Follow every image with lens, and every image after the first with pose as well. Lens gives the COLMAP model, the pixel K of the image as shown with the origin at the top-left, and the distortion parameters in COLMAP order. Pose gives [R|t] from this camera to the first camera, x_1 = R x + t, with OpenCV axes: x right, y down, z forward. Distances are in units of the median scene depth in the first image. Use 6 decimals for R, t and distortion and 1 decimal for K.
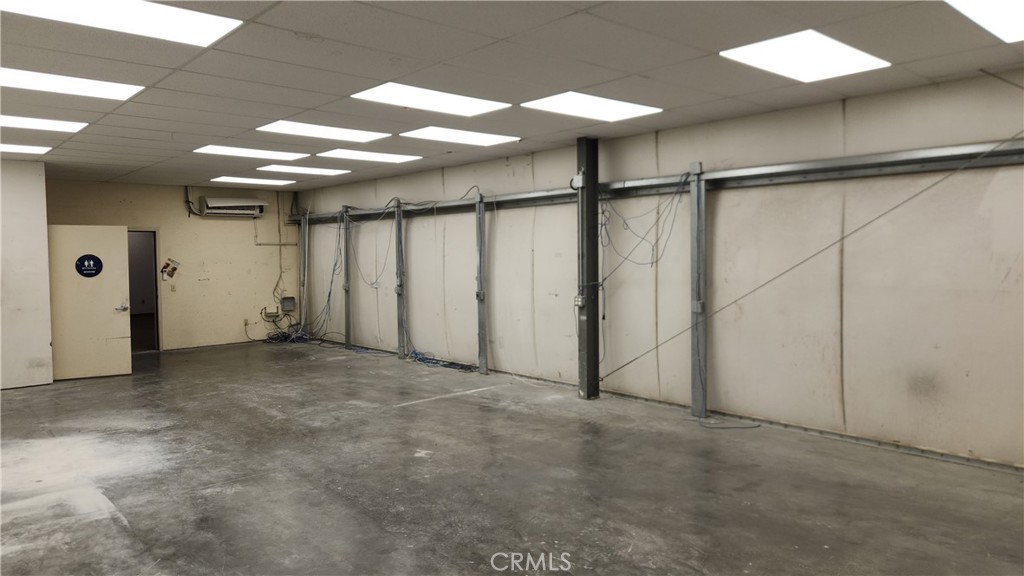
lens RADIAL K [[693.2, 0, 513.2], [0, 693.2, 285.2], [0, 0, 1]] dist [0.002677, -0.001547]
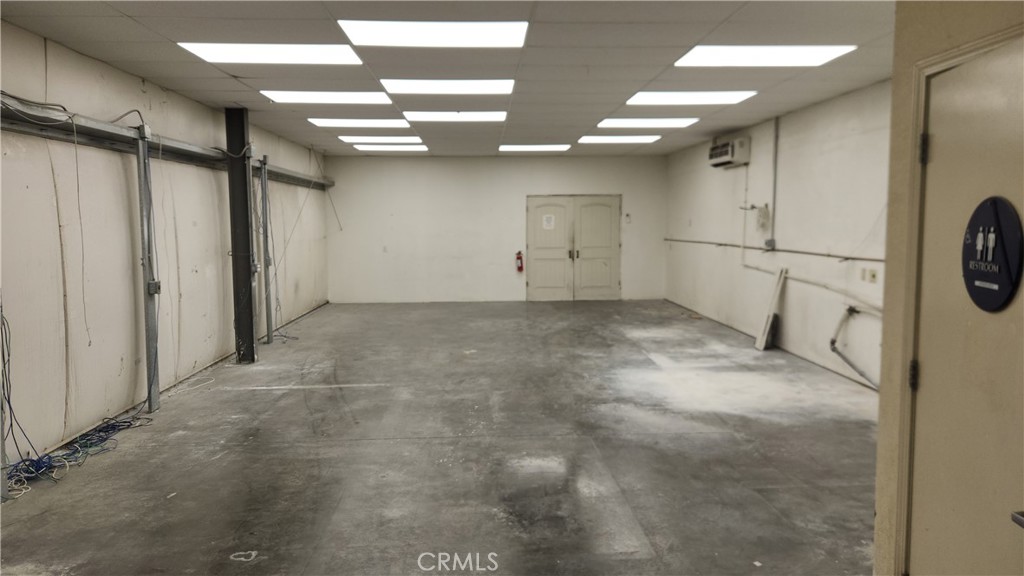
lens RADIAL K [[693.2, 0, 512.4], [0, 693.2, 286.0], [0, 0, 1]] dist [0.002677, -0.001547]
pose [[-0.772631, -0.045860, 0.633197, -1.055850], [0.042446, 0.991424, 0.123598, -0.076132], [-0.633435, 0.122372, -0.764059, 1.899004]]
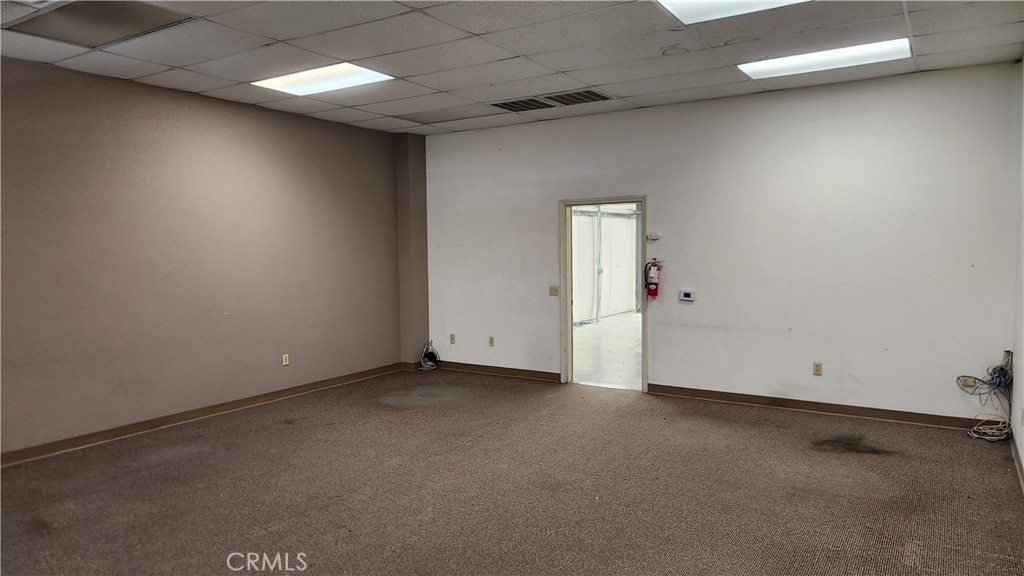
lens RADIAL K [[693.2, 0, 511.7], [0, 693.2, 287.7], [0, 0, 1]] dist [0.002677, -0.001547]
pose [[-0.278120, -0.045179, 0.959483, -2.187739], [0.057936, 0.996286, 0.063706, -0.082984], [-0.958798, 0.073307, -0.274469, 2.396520]]
